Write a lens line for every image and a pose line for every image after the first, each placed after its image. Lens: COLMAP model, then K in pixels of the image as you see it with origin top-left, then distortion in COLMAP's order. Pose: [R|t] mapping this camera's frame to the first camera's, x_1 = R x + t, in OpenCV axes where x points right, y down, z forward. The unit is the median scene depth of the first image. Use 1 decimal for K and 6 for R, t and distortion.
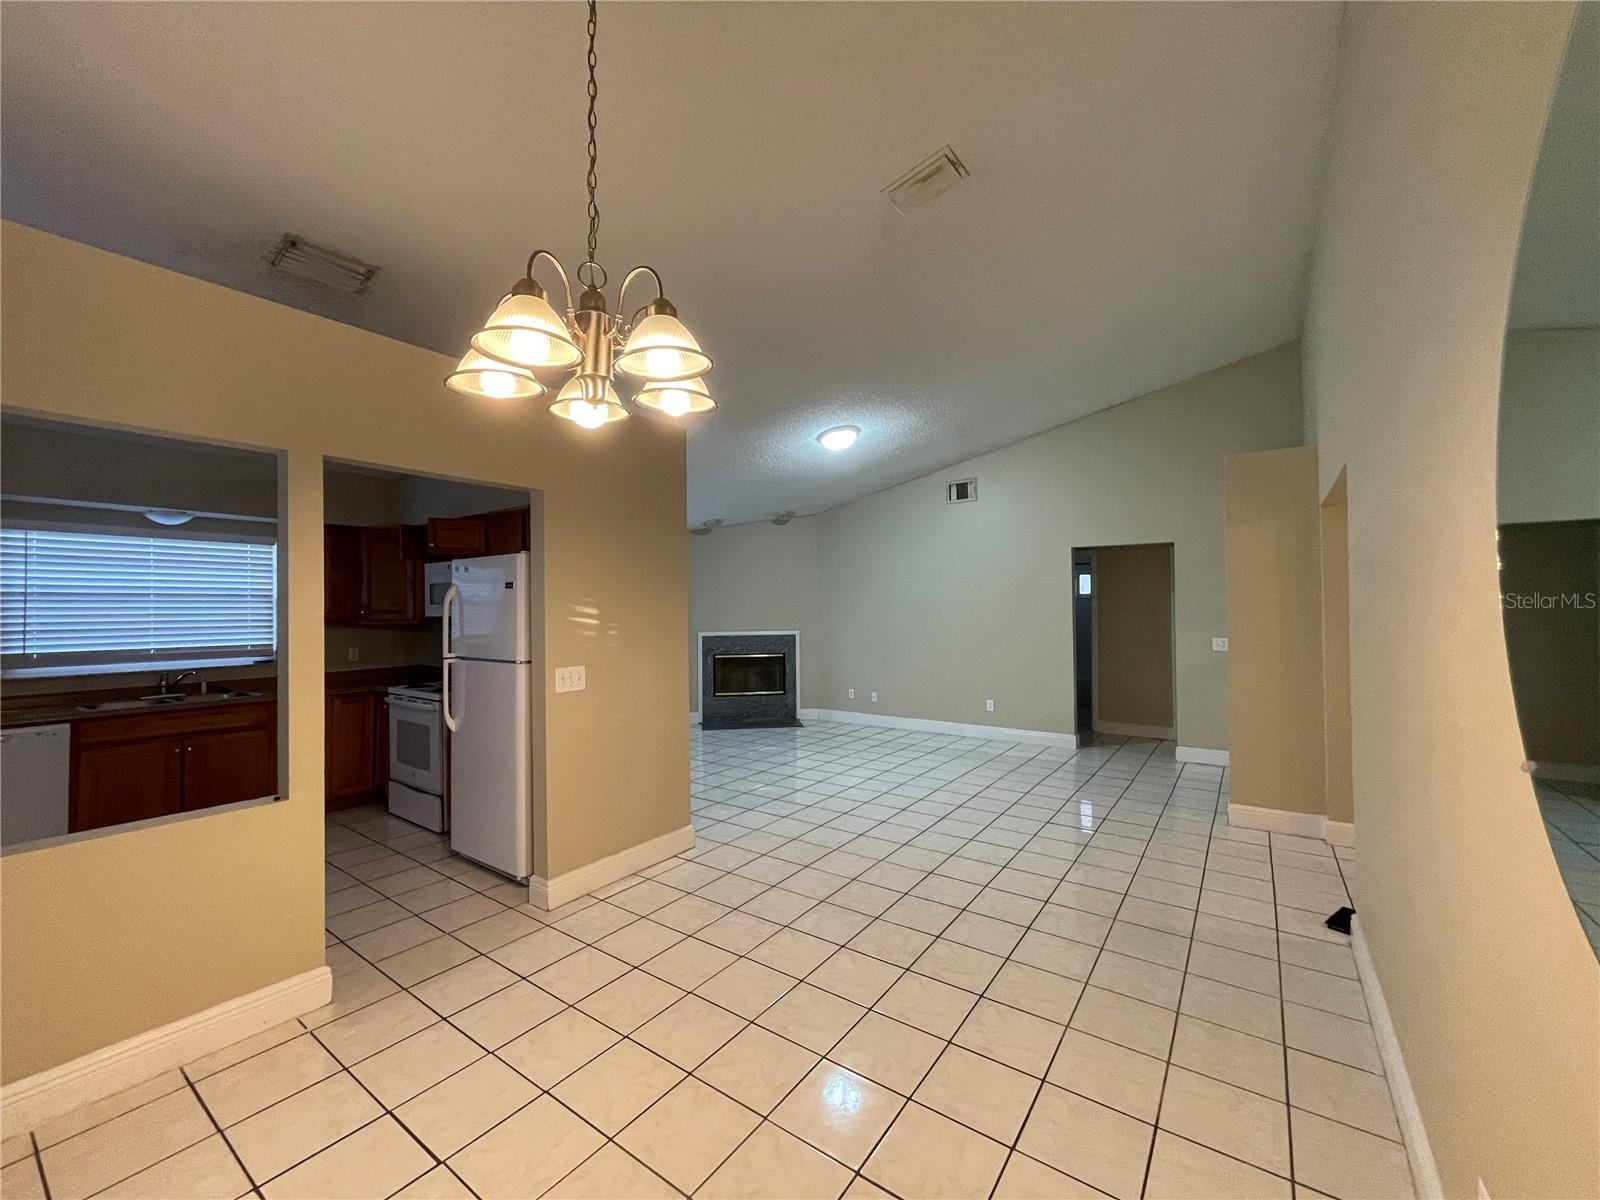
lens RADIAL K [[650.7, 0, 771.0], [0, 650.7, 594.1], [0, 0, 1]] dist [0.001081, 0.012556]
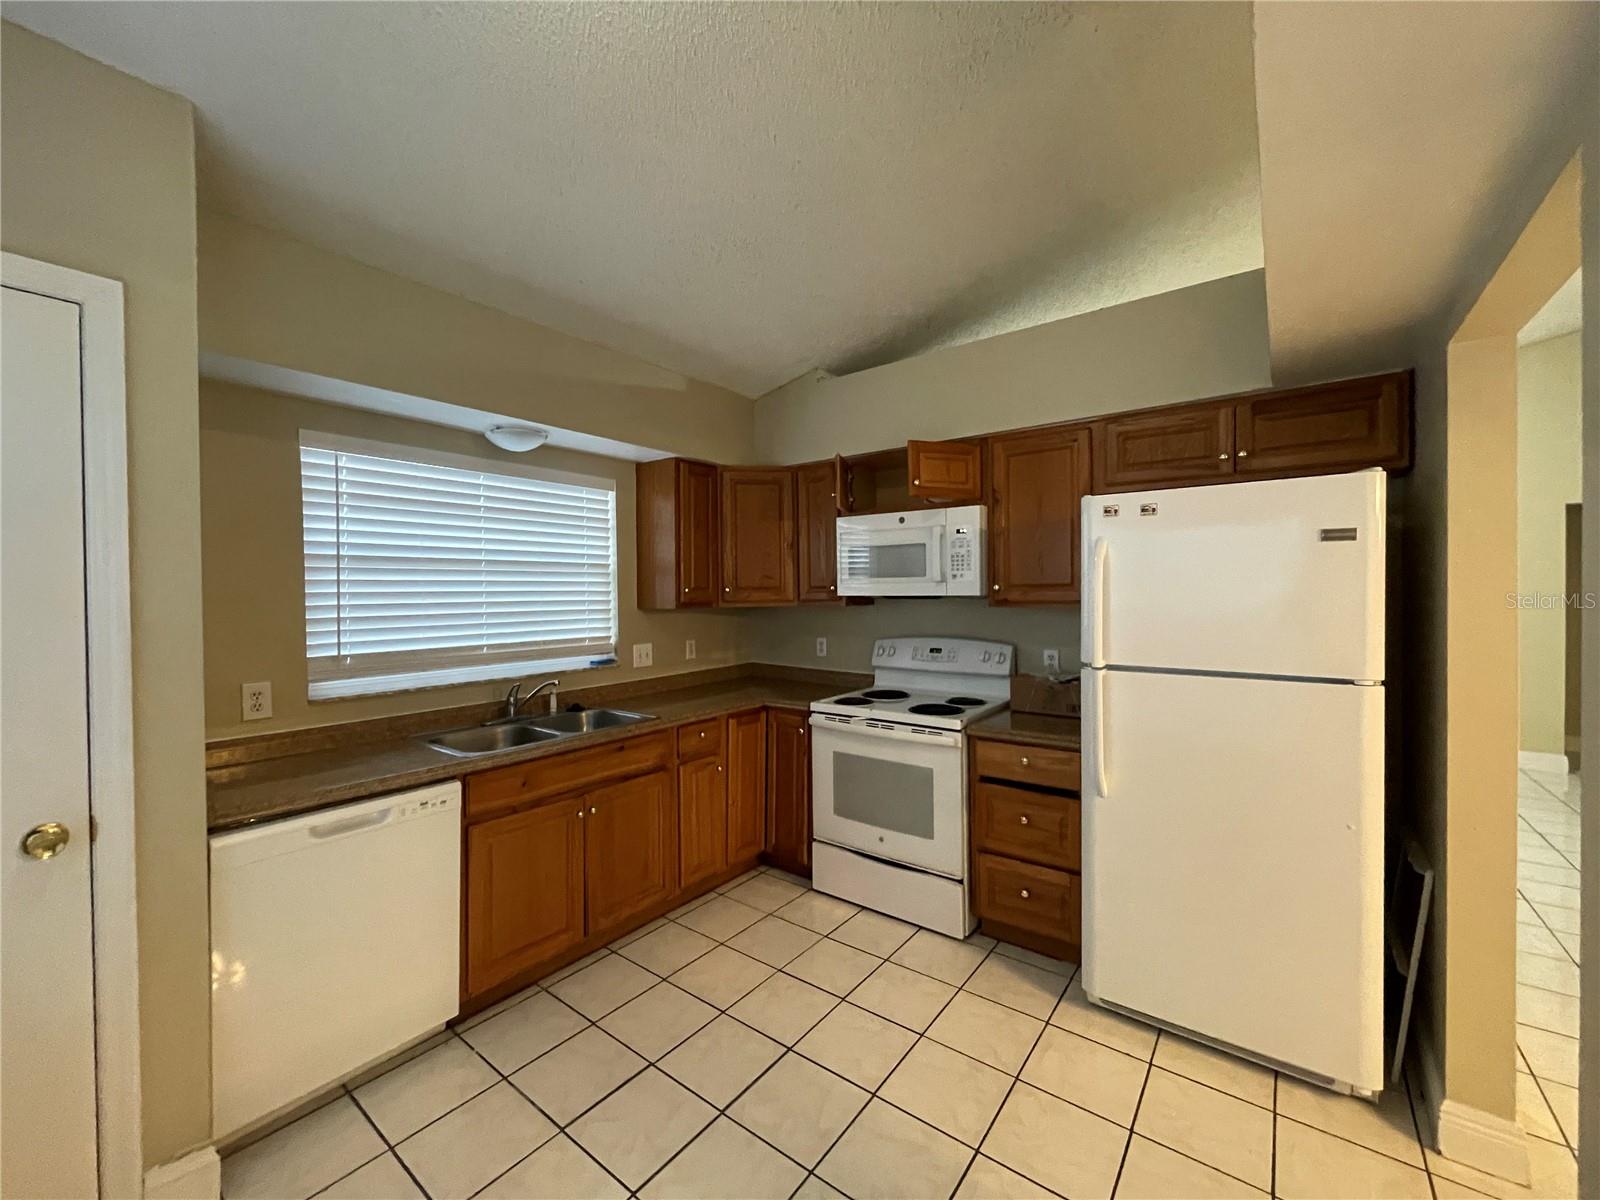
lens RADIAL K [[634.2, 0, 800.0], [0, 634.2, 600.0], [0, 0, 1]] dist [0.001710, 0.000233]
pose [[0.999953, -0.000464, -0.009692, -0.592561], [0.000865, 0.999143, 0.041375, 0.012246], [0.009664, -0.041381, 0.999097, 0.360154]]
